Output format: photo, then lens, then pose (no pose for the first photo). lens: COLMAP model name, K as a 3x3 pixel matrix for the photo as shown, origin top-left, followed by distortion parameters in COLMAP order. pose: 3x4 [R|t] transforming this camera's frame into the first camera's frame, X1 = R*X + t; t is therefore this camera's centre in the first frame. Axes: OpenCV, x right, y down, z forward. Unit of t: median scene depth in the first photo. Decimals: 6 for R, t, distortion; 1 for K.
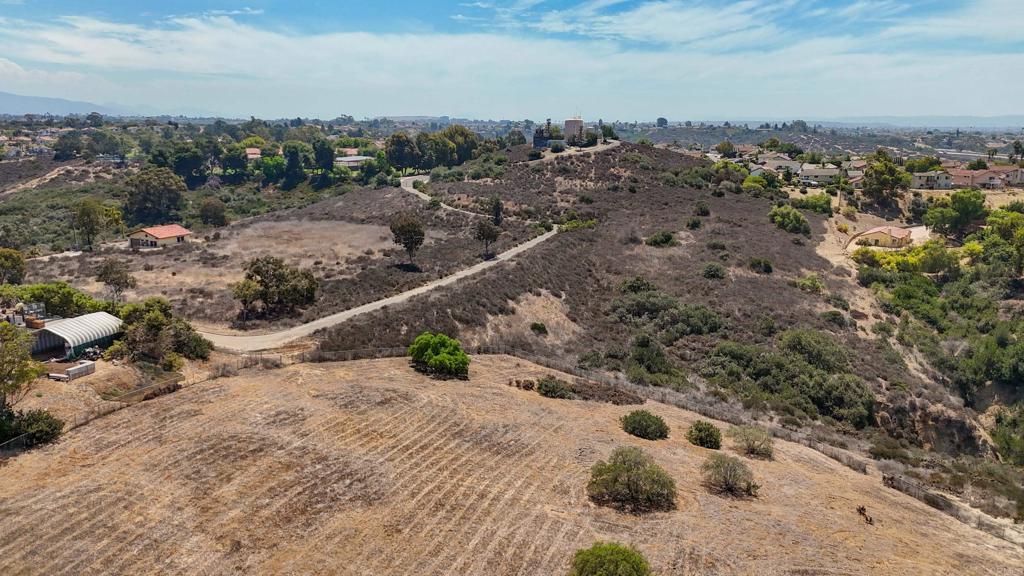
lens RADIAL K [[766.5, 0, 512.0], [0, 766.5, 288.0], [0, 0, 1]] dist [0.109599, -0.117343]
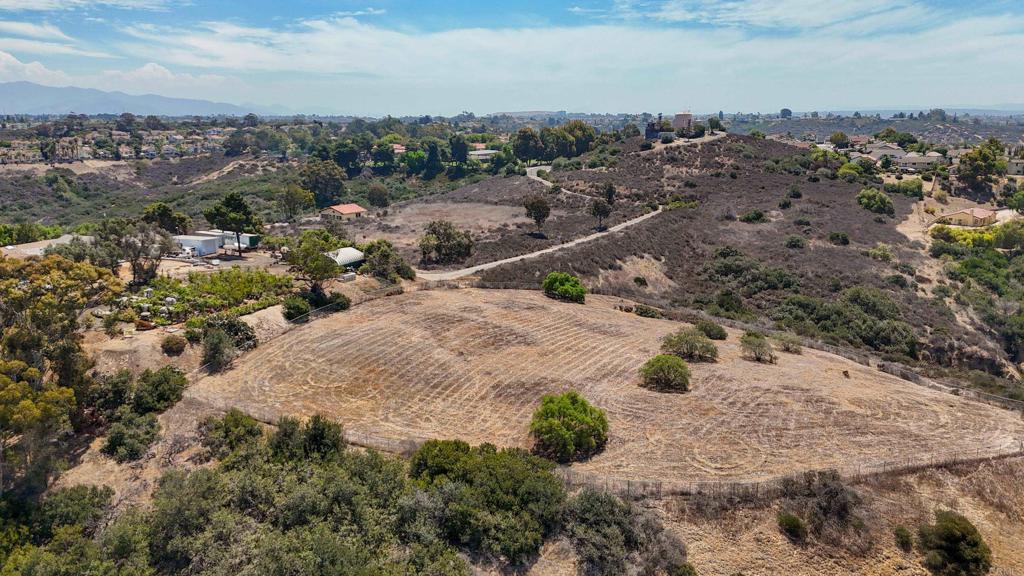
lens RADIAL K [[745.8, 0, 512.0], [0, 745.8, 288.0], [0, 0, 1]] dist [0.104819, -0.105491]
pose [[0.988546, 0.021279, -0.149411, 0.005824], [-0.019452, 0.999717, 0.013678, 0.030075], [0.149659, -0.010615, 0.988681, -0.149515]]
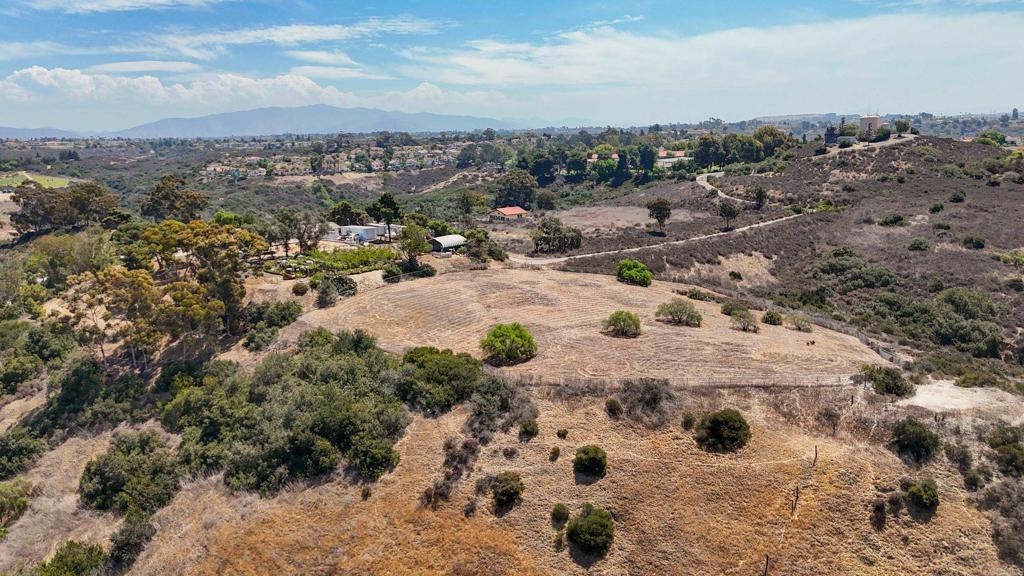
lens RADIAL K [[745.8, 0, 512.0], [0, 745.8, 288.0], [0, 0, 1]] dist [0.104819, -0.105491]
pose [[0.899449, 0.057710, -0.433198, 0.153285], [-0.057753, 0.998245, 0.013072, 0.047571], [0.433192, 0.013261, 0.901204, -0.231872]]
